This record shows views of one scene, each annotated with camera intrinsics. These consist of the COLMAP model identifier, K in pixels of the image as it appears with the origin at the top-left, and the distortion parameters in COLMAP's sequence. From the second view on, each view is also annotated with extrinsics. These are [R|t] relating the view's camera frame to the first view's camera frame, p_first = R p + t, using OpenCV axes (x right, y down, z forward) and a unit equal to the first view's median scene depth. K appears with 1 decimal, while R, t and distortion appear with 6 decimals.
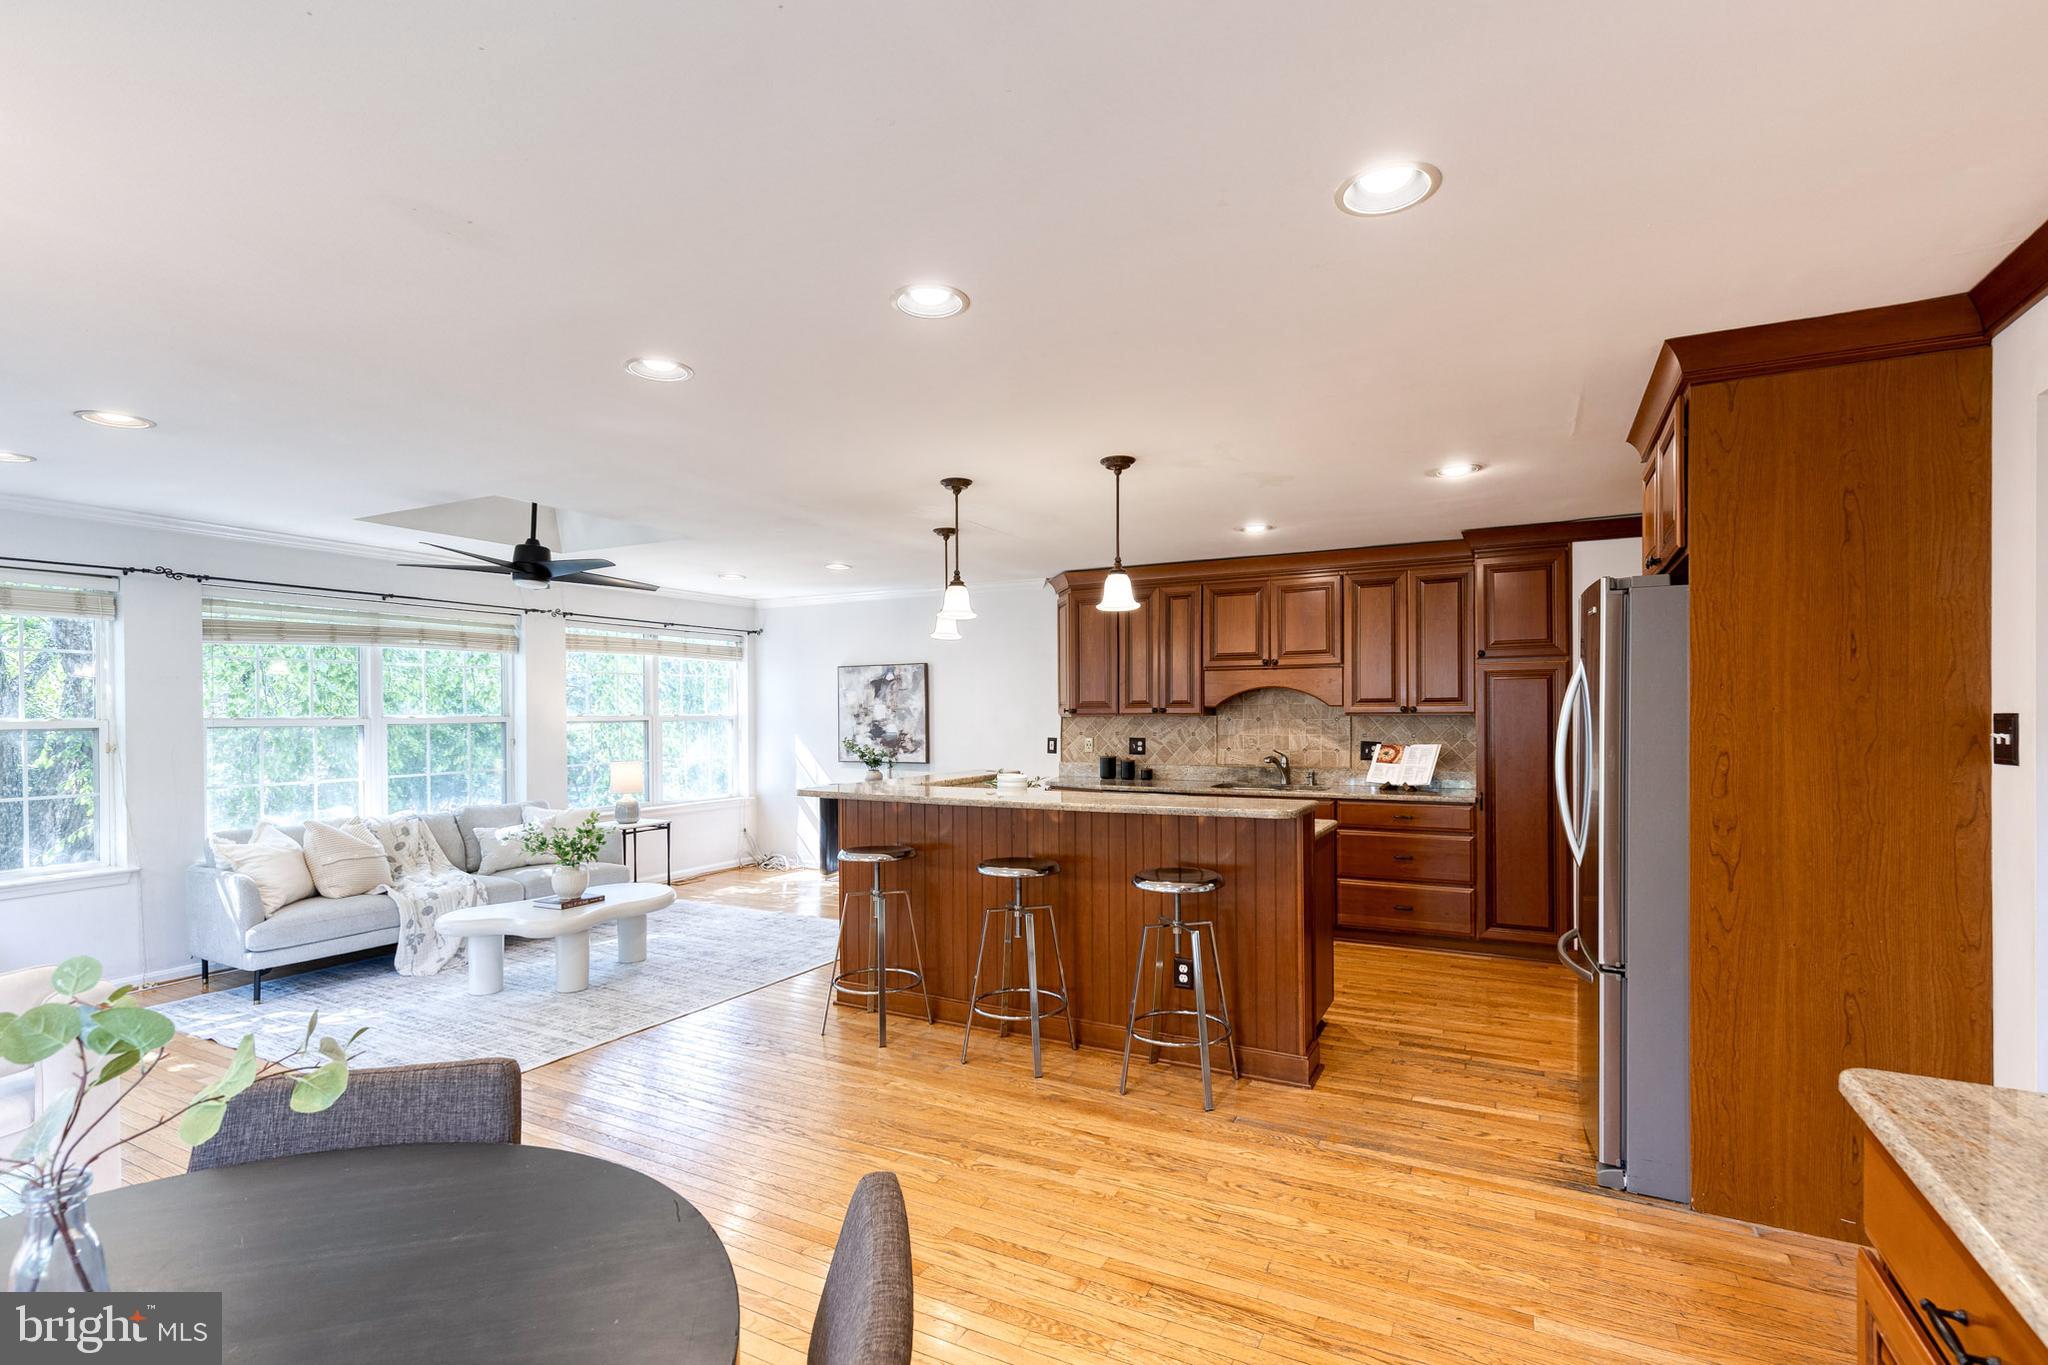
lens RADIAL K [[938.5, 0, 1037.7], [0, 938.5, 709.2], [0, 0, 1]] dist [0.009088, -0.001050]
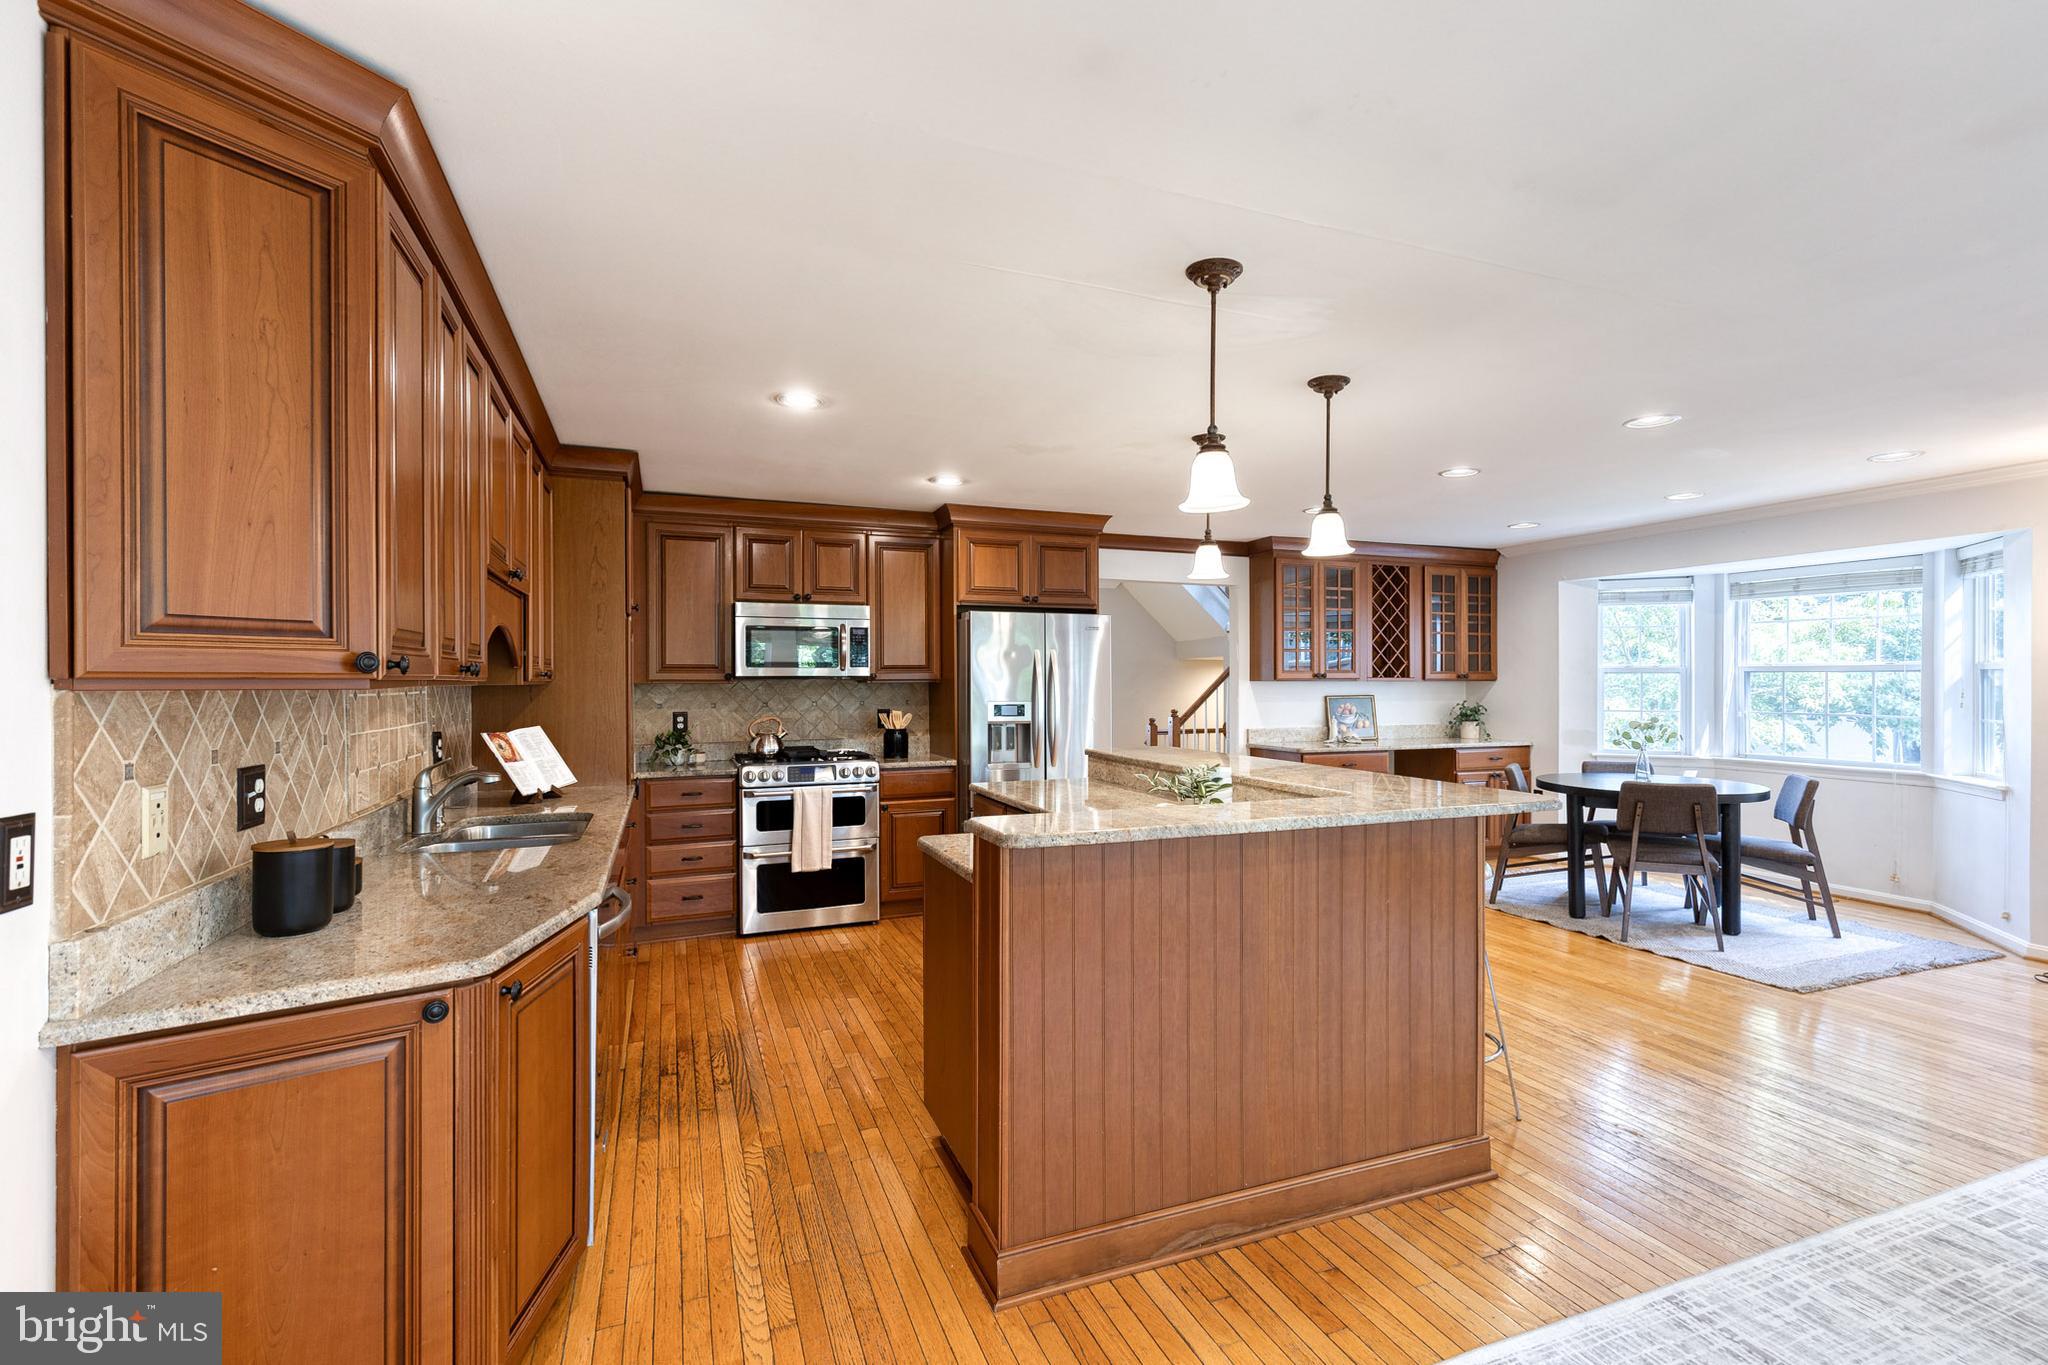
lens RADIAL K [[938.5, 0, 1049.7], [0, 938.5, 680.8], [0, 0, 1]] dist [0.009088, -0.001050]
pose [[-0.766445, 0.008124, 0.642258, -0.323821], [0.002917, 0.999954, -0.009168, 0.012018], [-0.642303, -0.005154, -0.766433, 1.380193]]
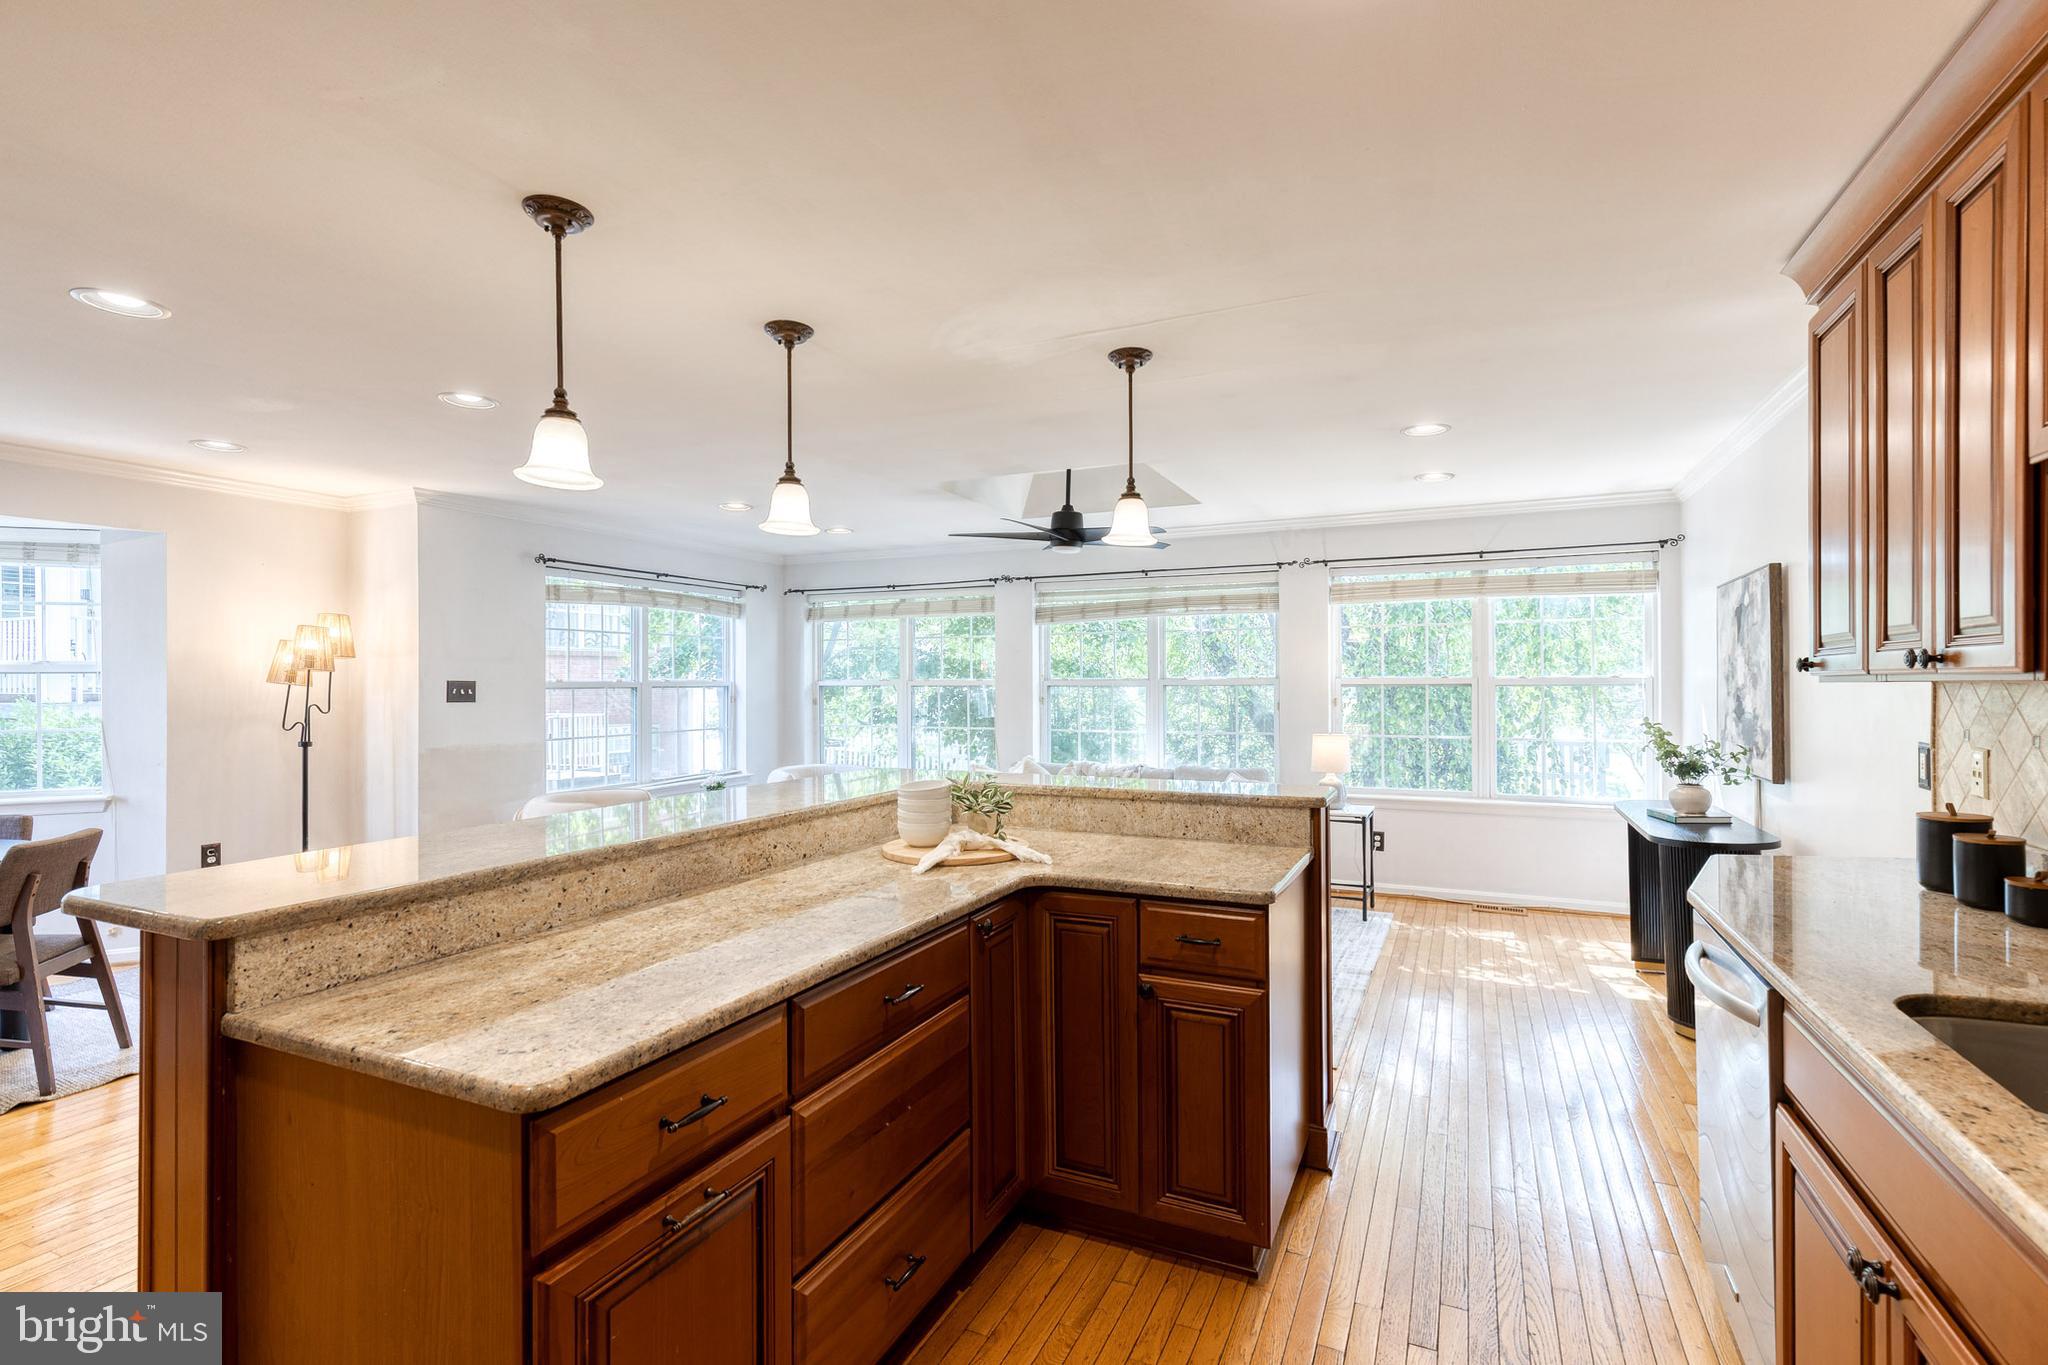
lens RADIAL K [[938.5, 0, 1035.2], [0, 938.5, 683.4], [0, 0, 1]] dist [0.009088, -0.001050]
pose [[0.056895, 0.007151, -0.998355, 0.473834], [0.007822, 0.999940, 0.007608, 0.004666], [0.998349, -0.008242, 0.056836, 0.891021]]
